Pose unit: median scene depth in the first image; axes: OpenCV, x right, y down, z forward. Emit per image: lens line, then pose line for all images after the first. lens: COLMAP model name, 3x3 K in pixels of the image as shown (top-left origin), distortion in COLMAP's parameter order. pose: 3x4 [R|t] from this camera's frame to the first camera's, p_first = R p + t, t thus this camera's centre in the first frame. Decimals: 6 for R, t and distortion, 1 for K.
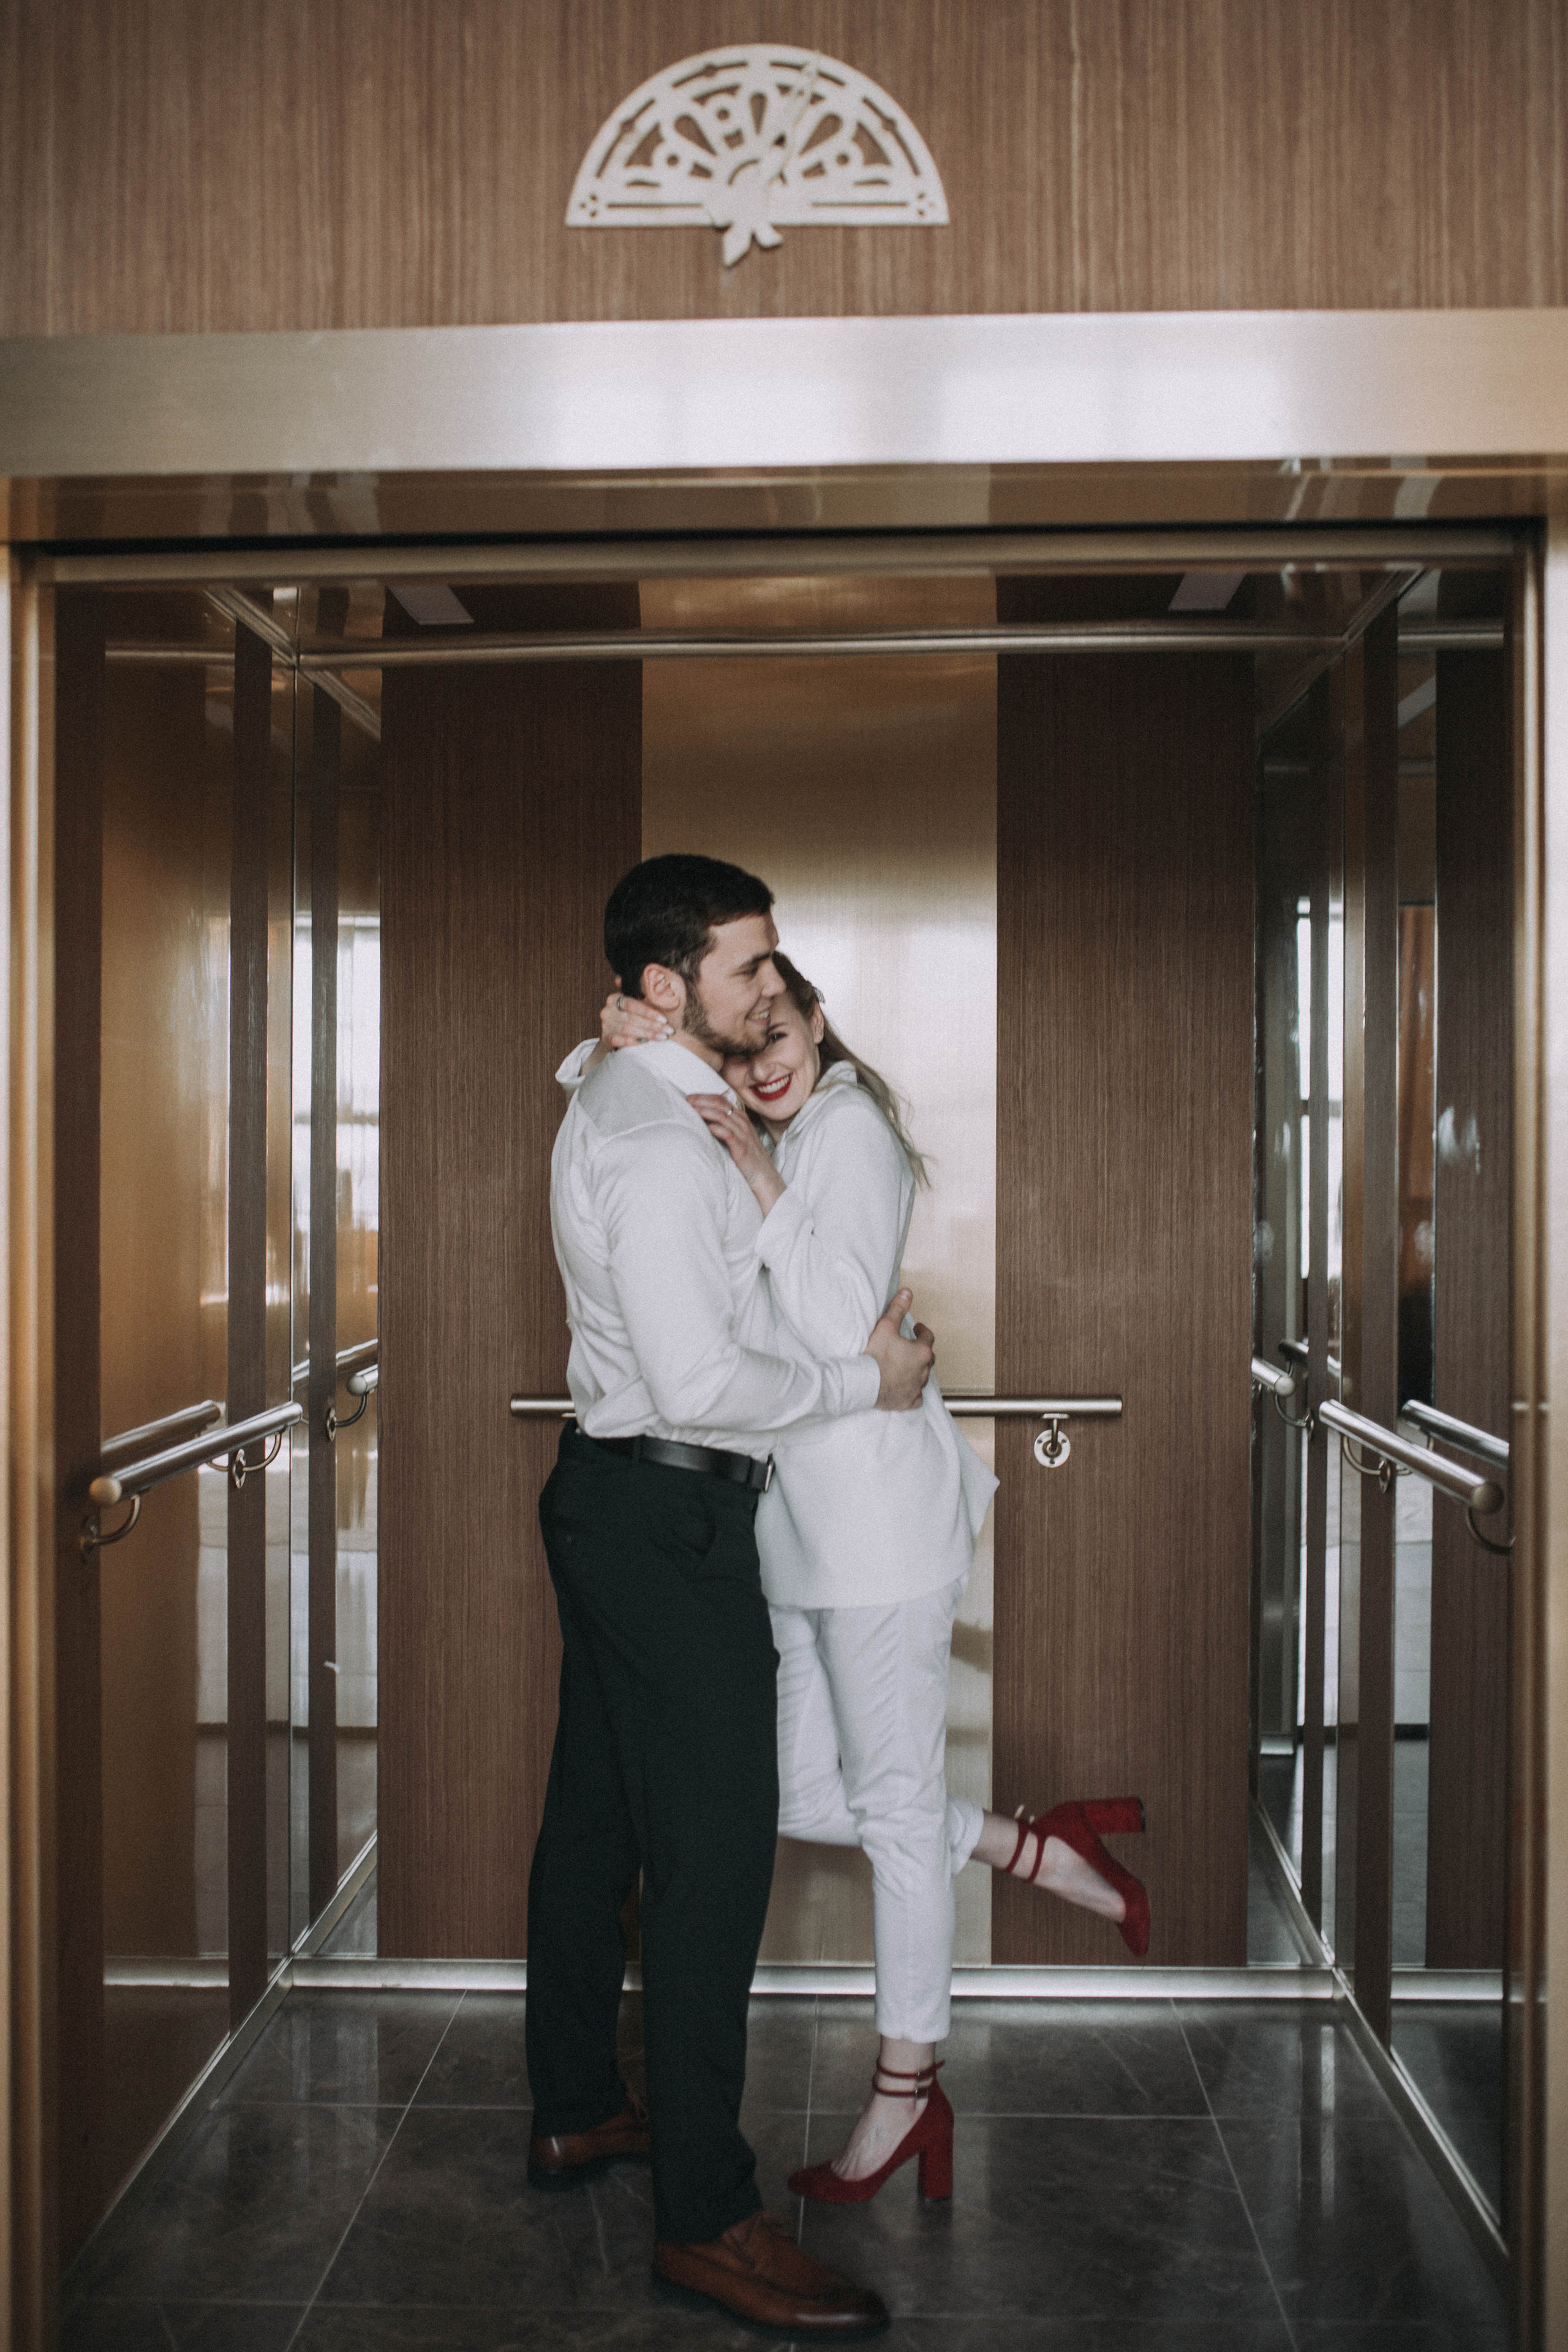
lens RADIAL K [[2296.1, 0, 784.0], [0, 2296.1, 1176.0], [0, 0, 1]] dist [-0.064809, 0.104214]
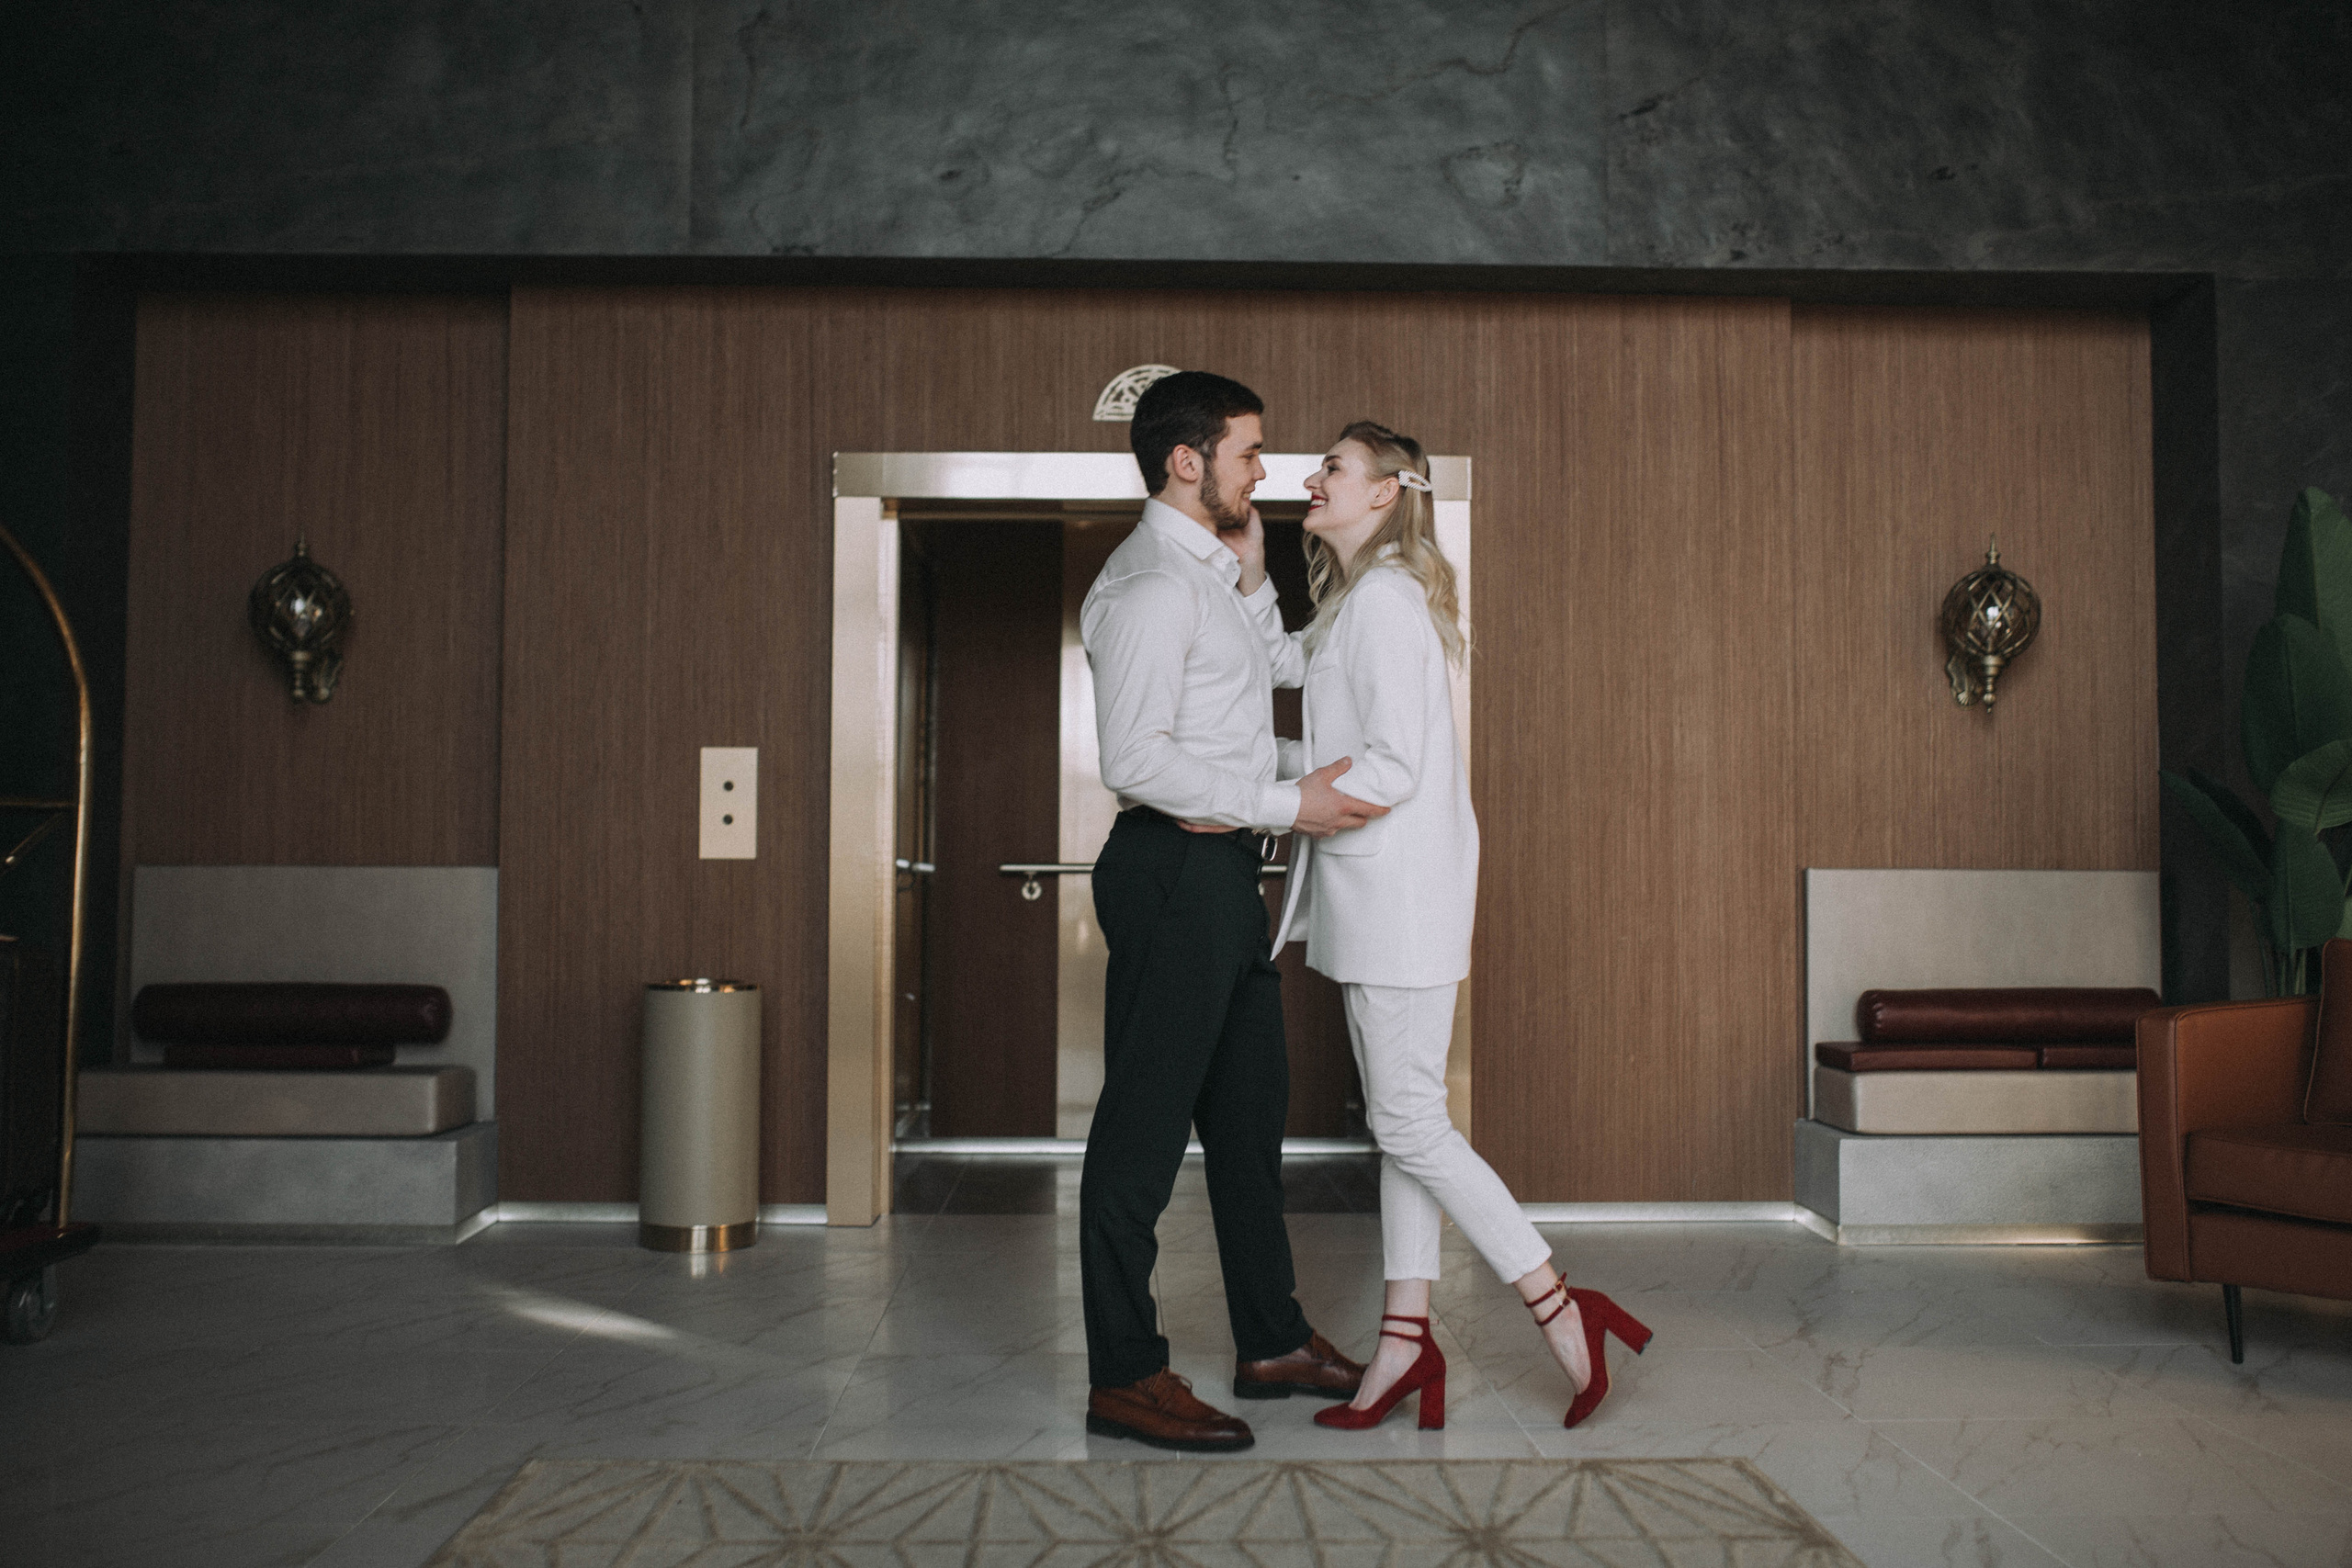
lens RADIAL K [[2232.2, 0, 1176.0], [0, 2232.2, 784.0], [0, 0, 1]] dist [-0.067625, 0.101604]
pose [[0.997793, 0.009261, 0.065755, -0.101547], [-0.005798, 0.998596, -0.052656, 0.140810], [-0.066151, 0.052159, 0.996445, -1.164295]]
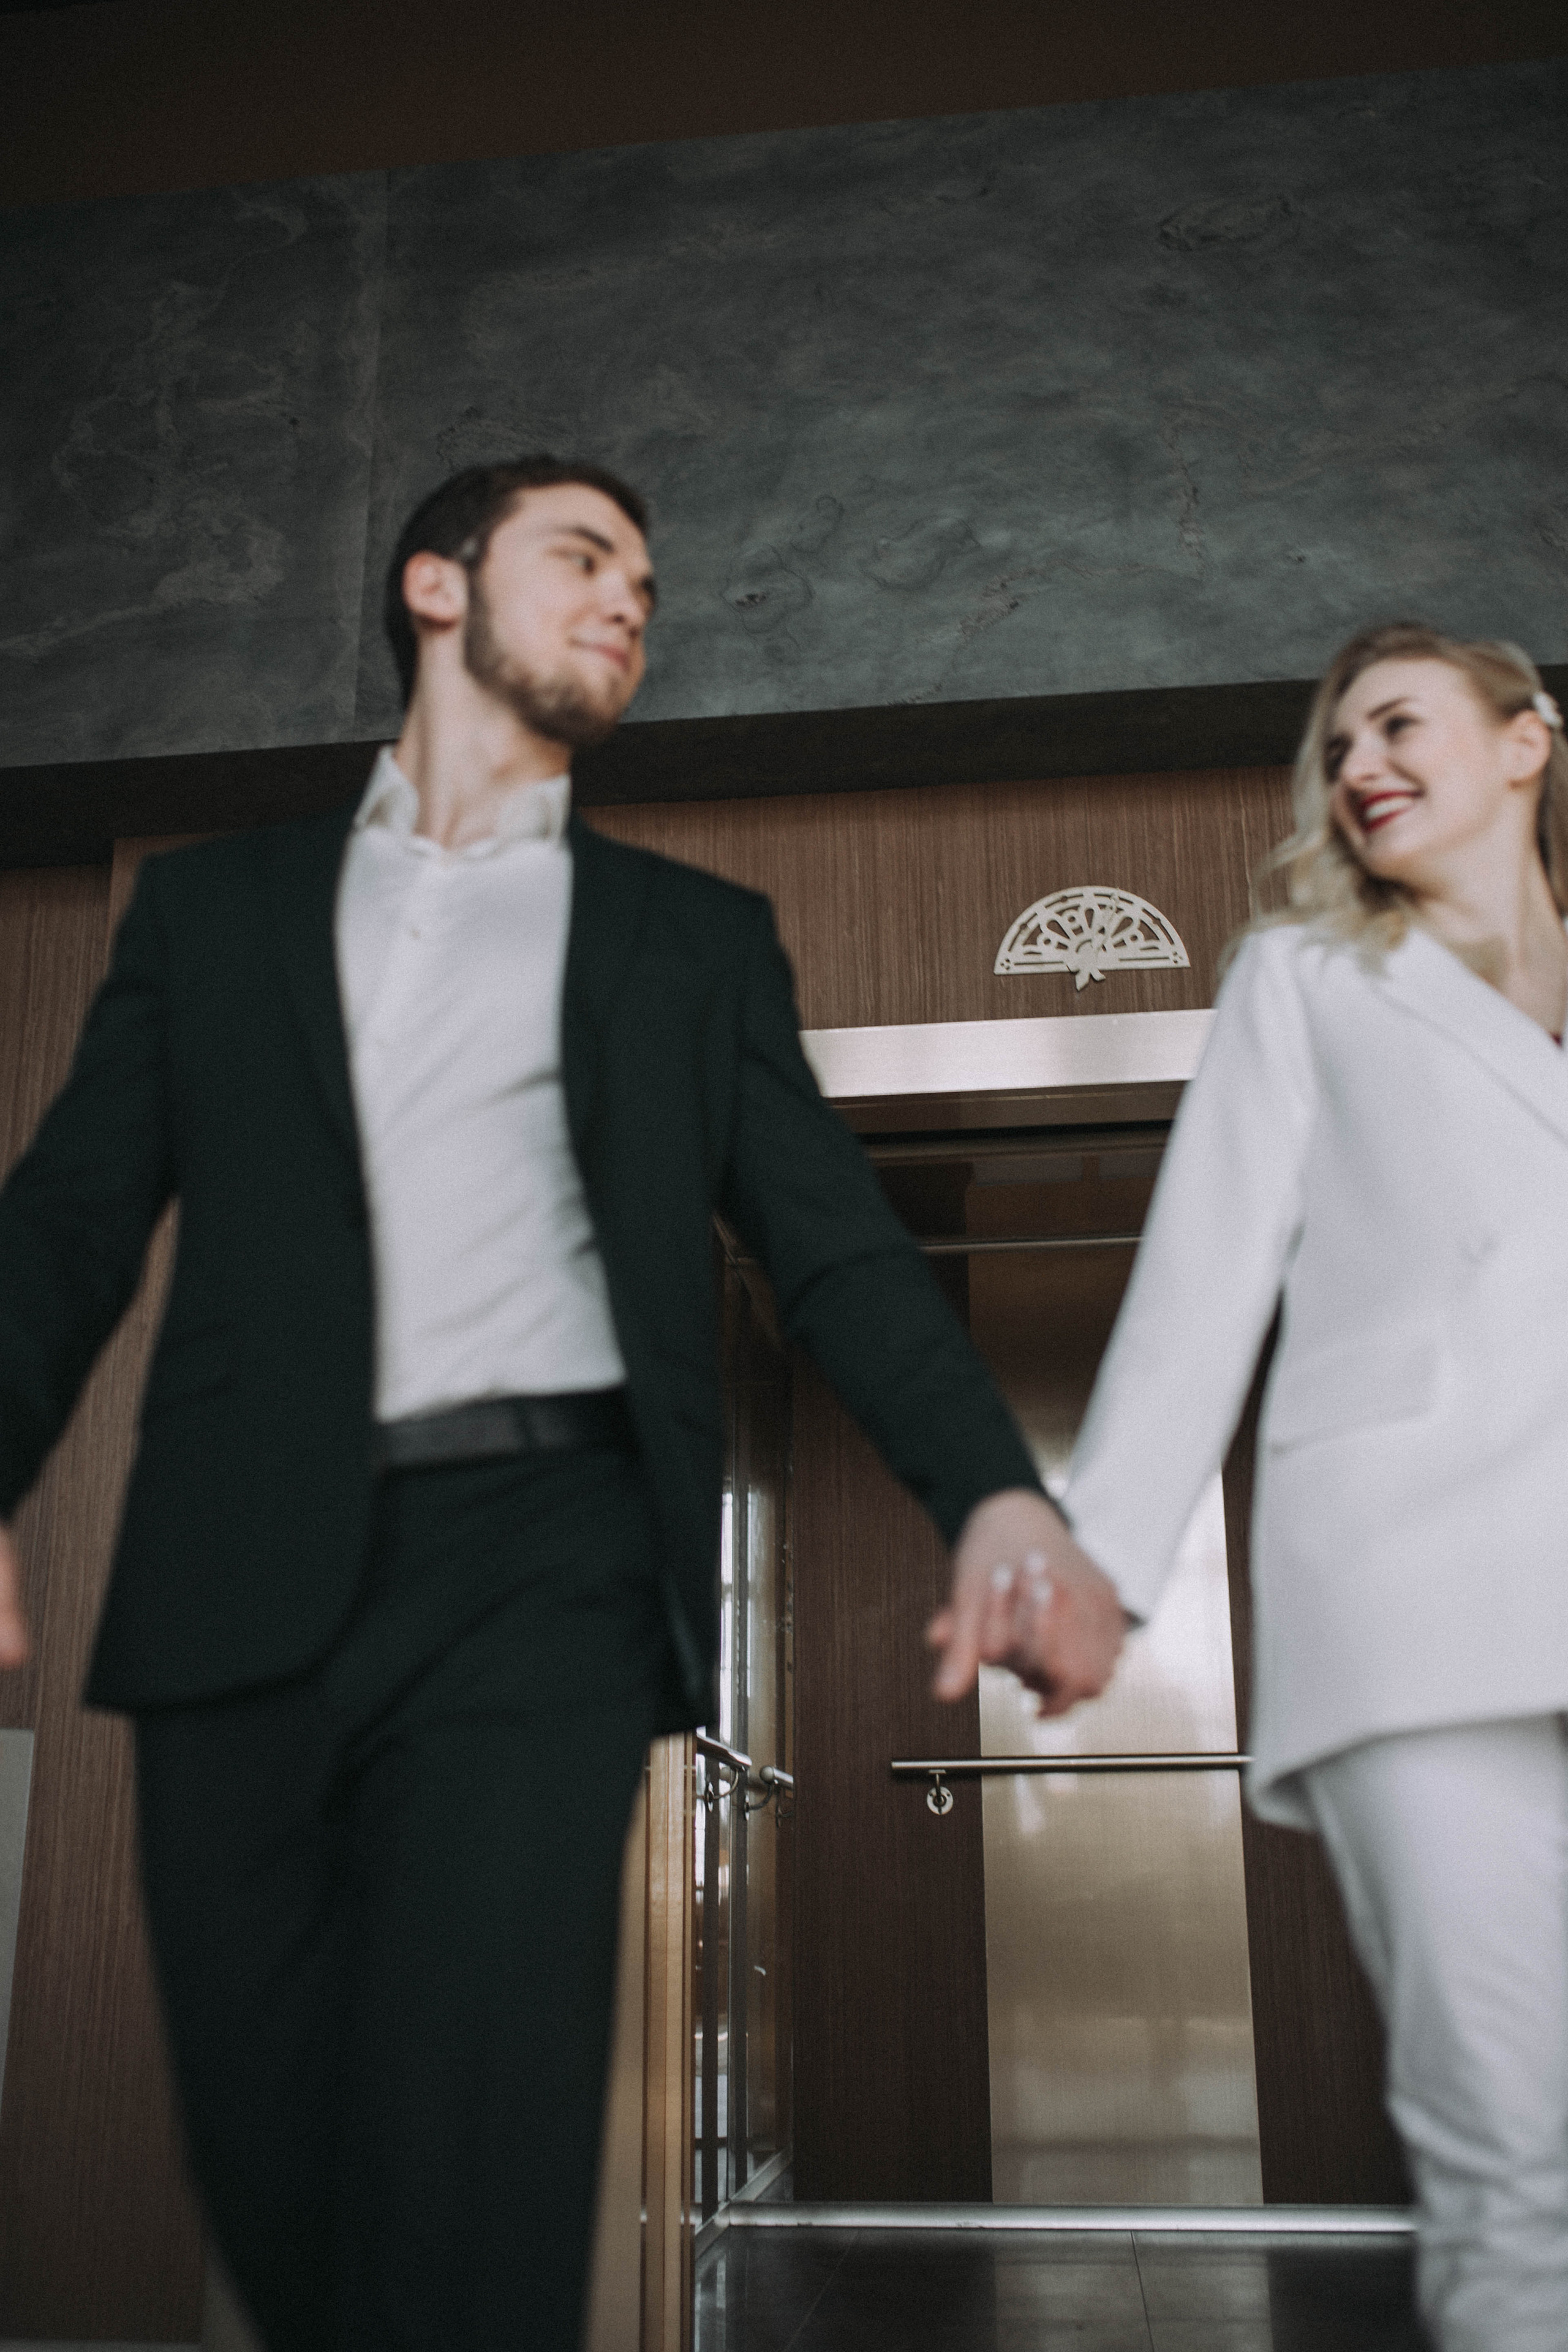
lens RADIAL K [[2232.5, 0, 784.0], [0, 2232.5, 1176.0], [0, 0, 1]] dist [-0.067625, 0.101604]
pose [[0.996619, -0.029024, -0.076868, -0.075302], [0.003653, 0.950258, -0.311442, 0.195825], [0.082084, 0.310108, 0.947151, -0.442537]]
